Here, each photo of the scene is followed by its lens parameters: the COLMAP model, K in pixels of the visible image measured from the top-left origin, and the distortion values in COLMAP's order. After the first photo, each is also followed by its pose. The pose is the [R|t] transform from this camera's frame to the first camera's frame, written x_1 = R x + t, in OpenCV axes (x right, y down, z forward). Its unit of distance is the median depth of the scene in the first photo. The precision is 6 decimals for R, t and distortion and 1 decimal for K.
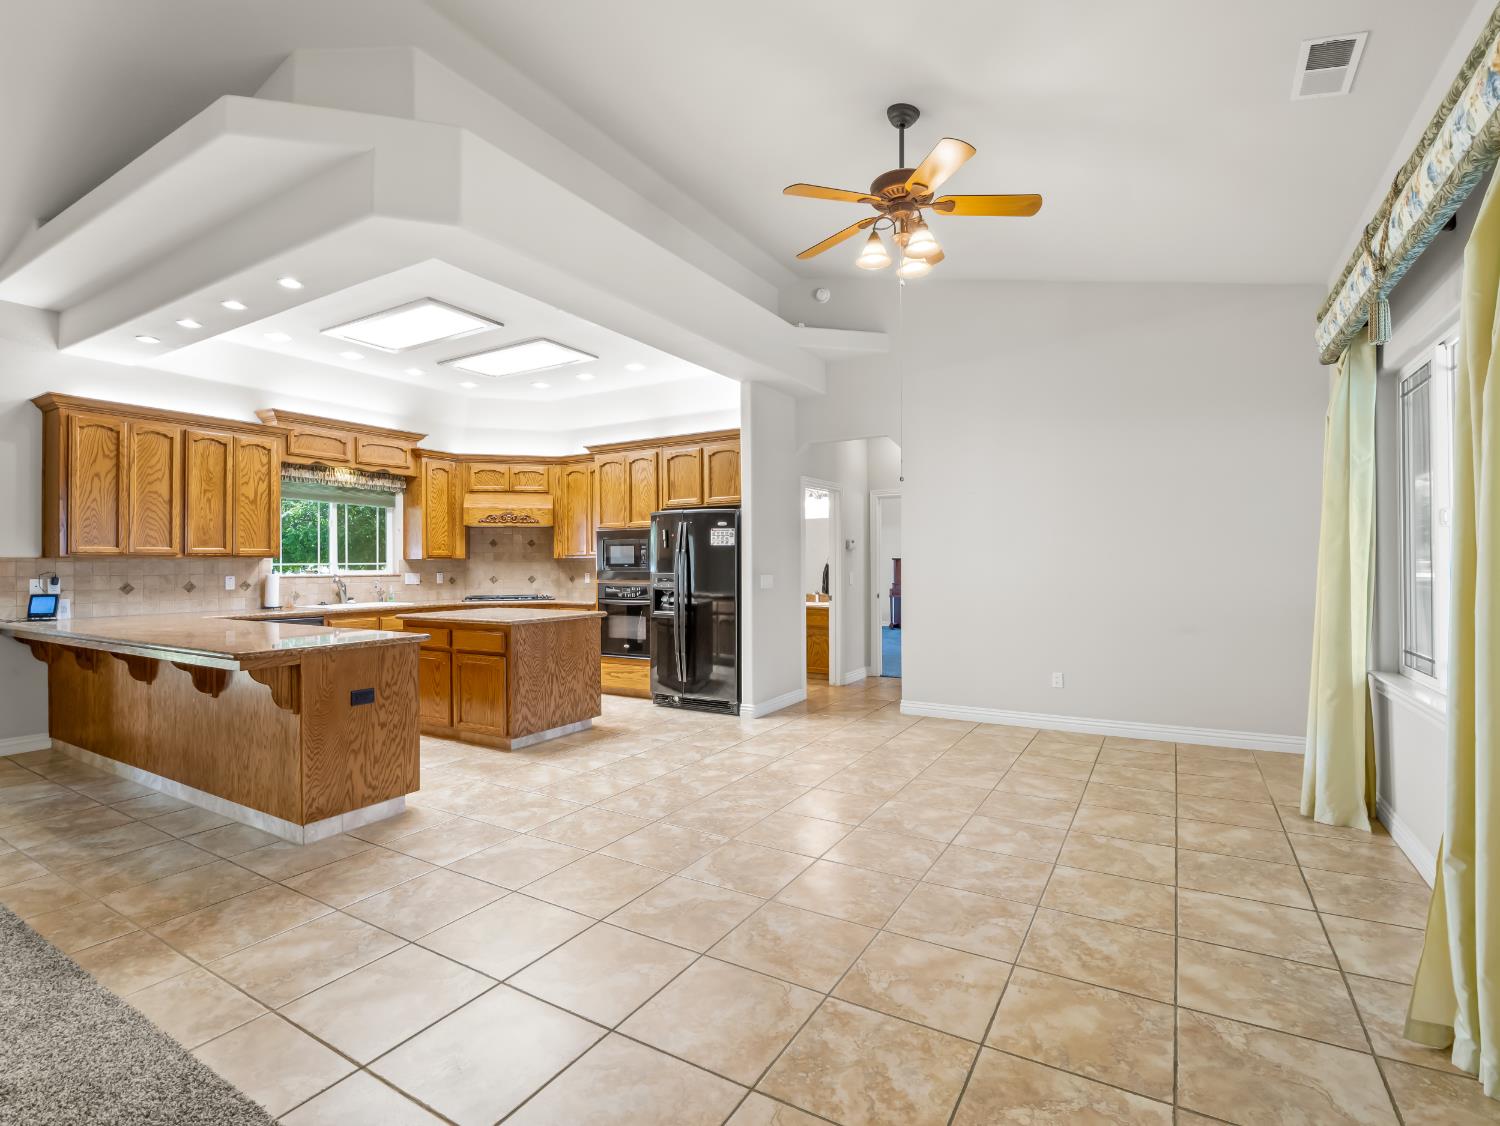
lens RADIAL K [[737.8, 0, 755.9], [0, 737.8, 562.5], [0, 0, 1]] dist [-0.017491, -0.001376]
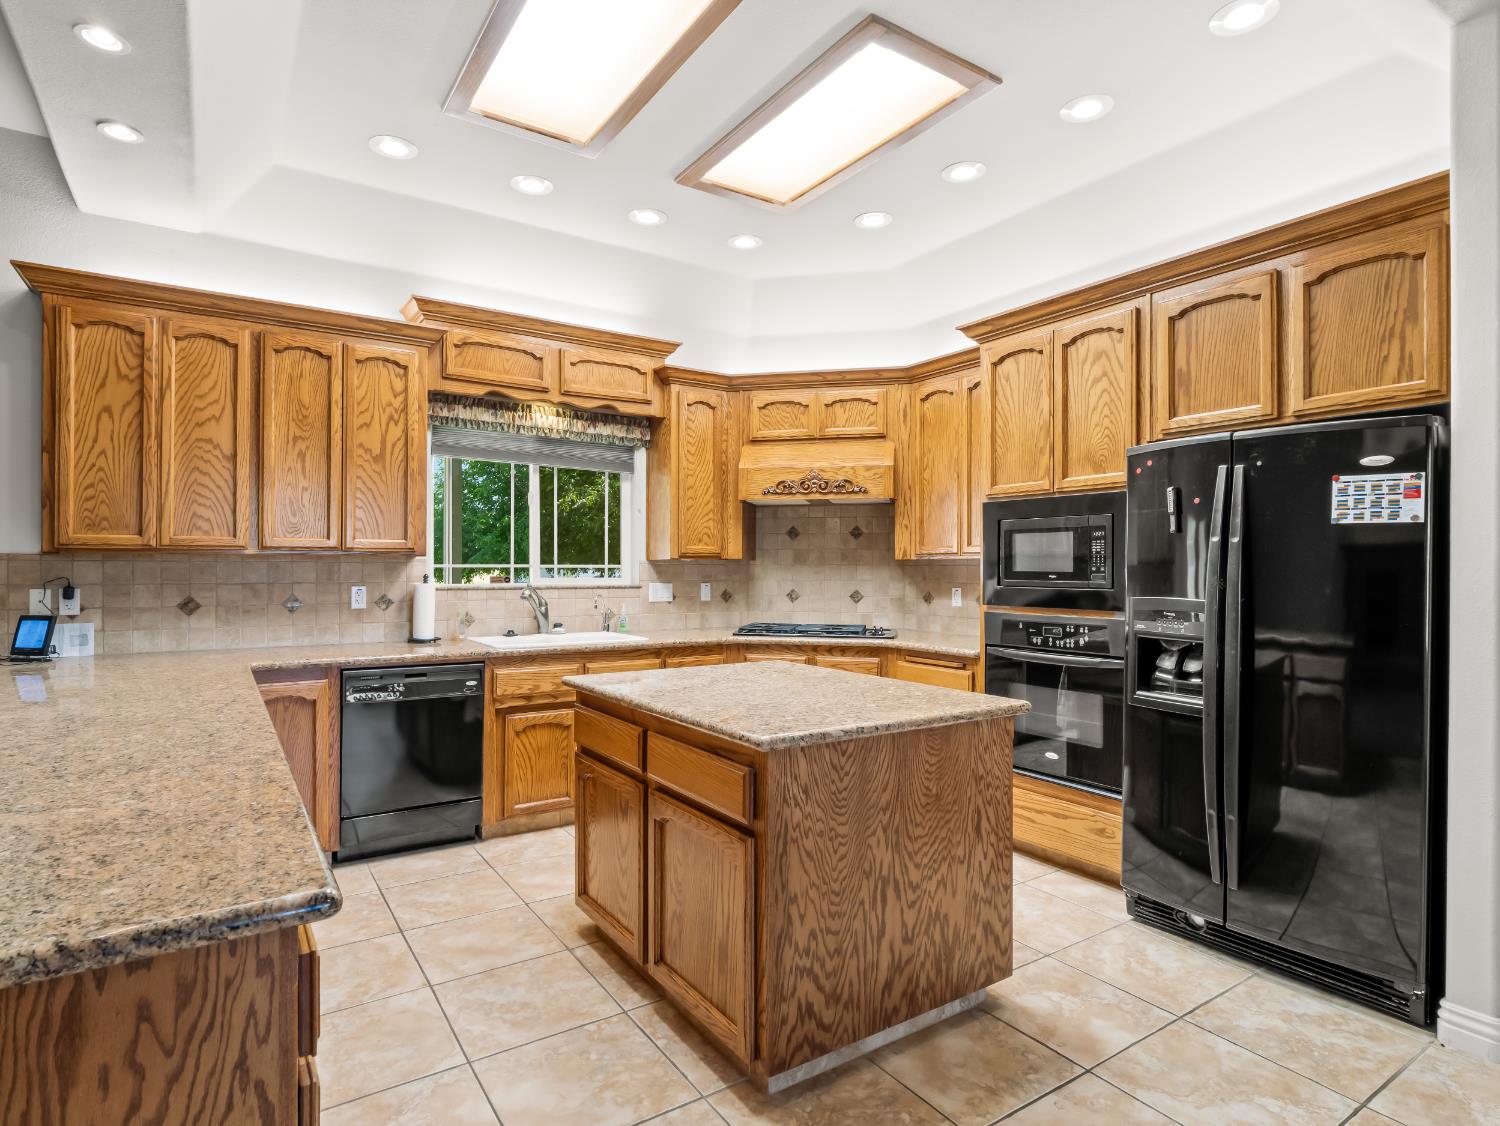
lens RADIAL K [[804.8, 0, 741.0], [0, 804.8, 567.6], [0, 0, 1]] dist [0.000616, -0.000371]
pose [[0.895894, 0.008843, -0.444180, -0.139400], [-0.007630, 0.999961, 0.004518, -0.001927], [0.444203, -0.000658, 0.895926, 0.518440]]
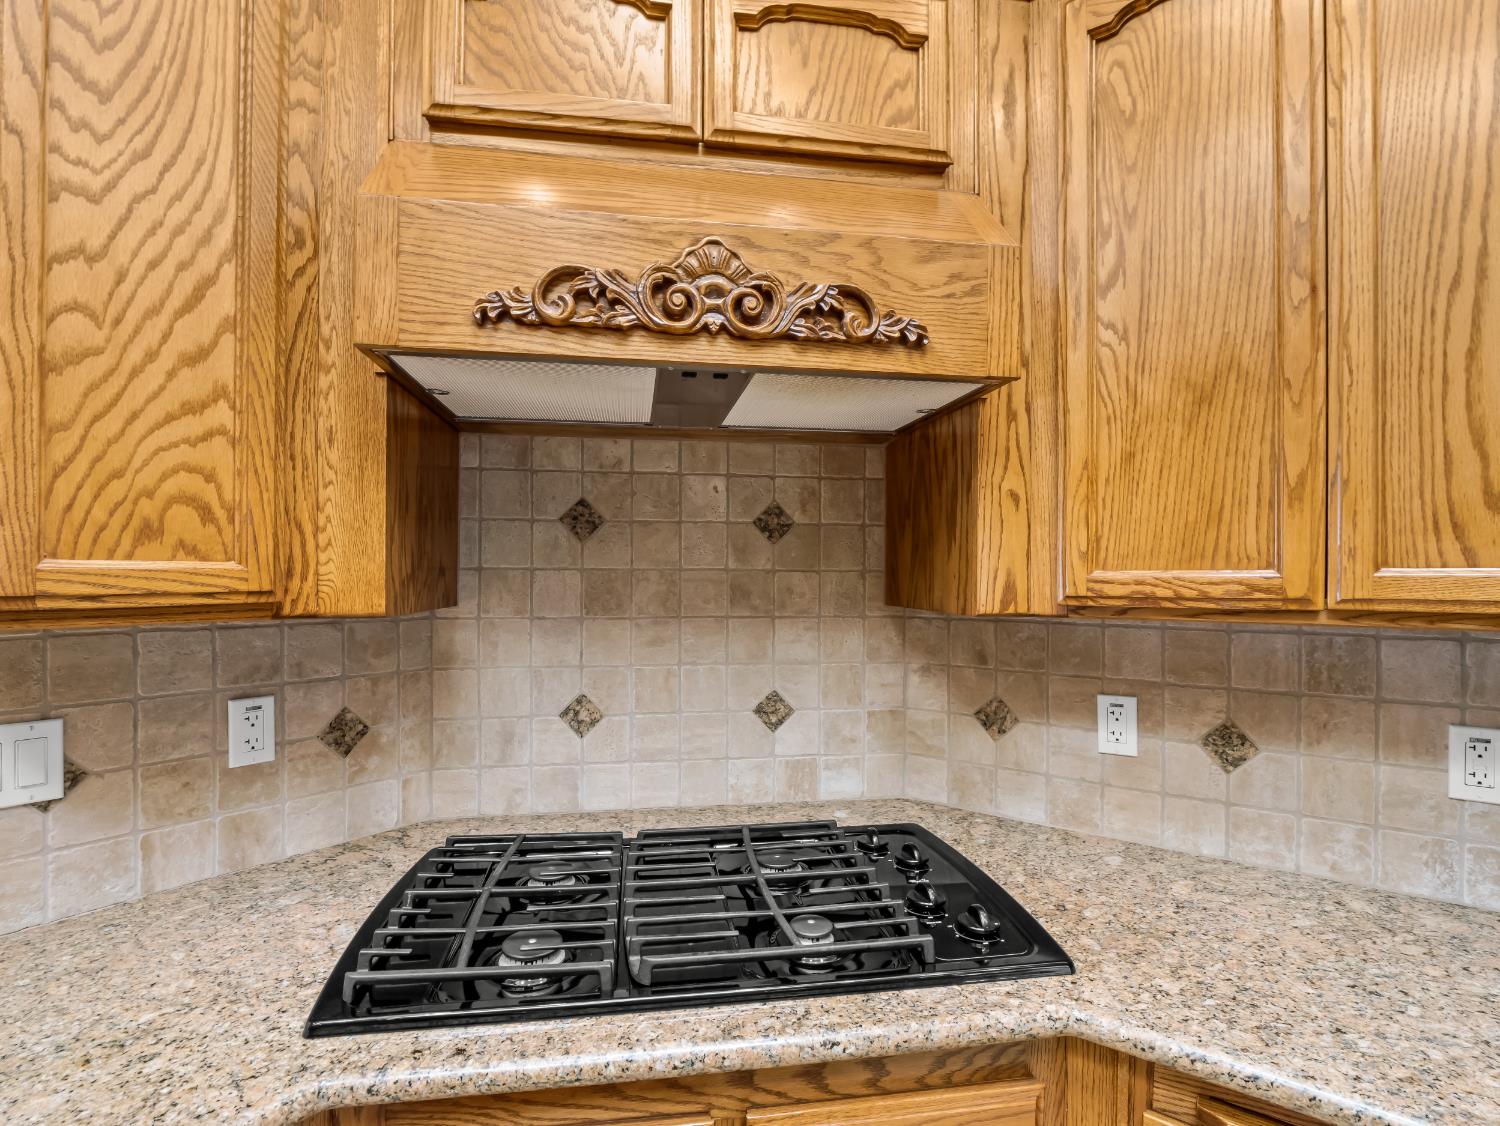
lens RADIAL K [[737.8, 0, 750.6], [0, 737.8, 576.2], [0, 0, 1]] dist [-0.017491, -0.001376]
pose [[0.995150, 0.011120, -0.097736, -0.372802], [-0.010924, 0.999937, 0.002535, -0.016183], [0.097758, -0.001455, 0.995209, 1.031332]]
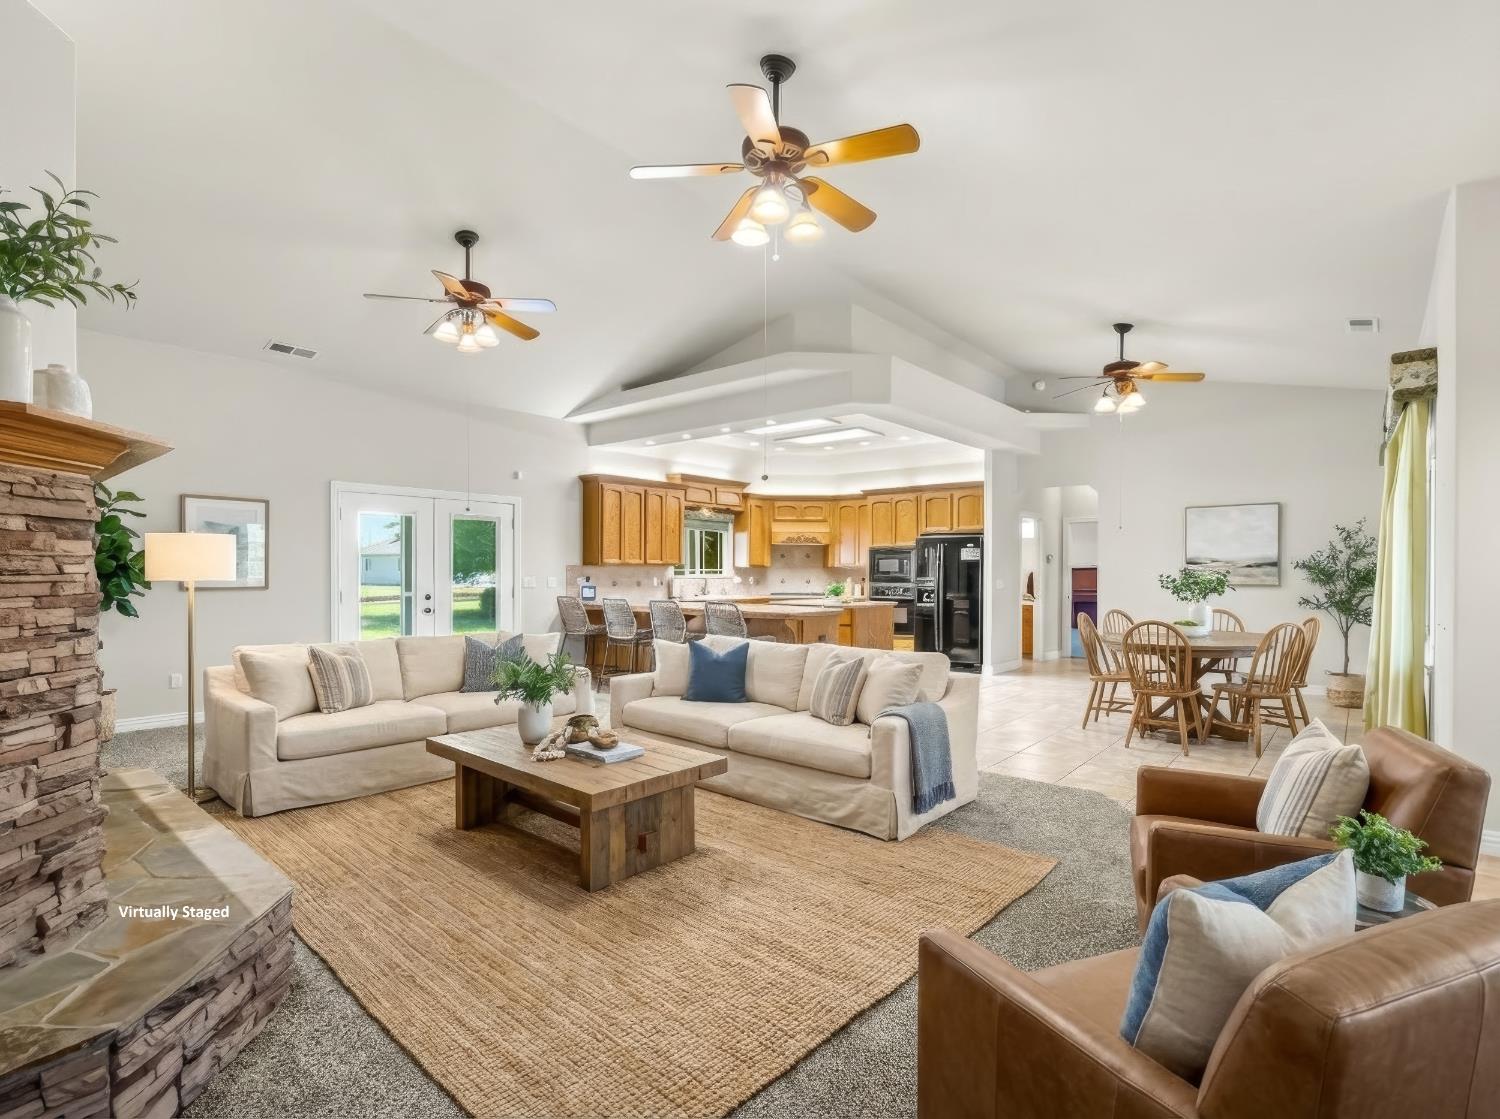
lens RADIAL K [[759.3, 0, 727.1], [0, 759.3, 572.5], [0, 0, 1]] dist [-0.009328, -0.000703]
pose [[0.980832, 0.008221, -0.194683, -0.221846], [-0.007615, 0.999964, 0.003861, 0.000754], [0.194708, -0.002304, 0.980859, -0.586041]]
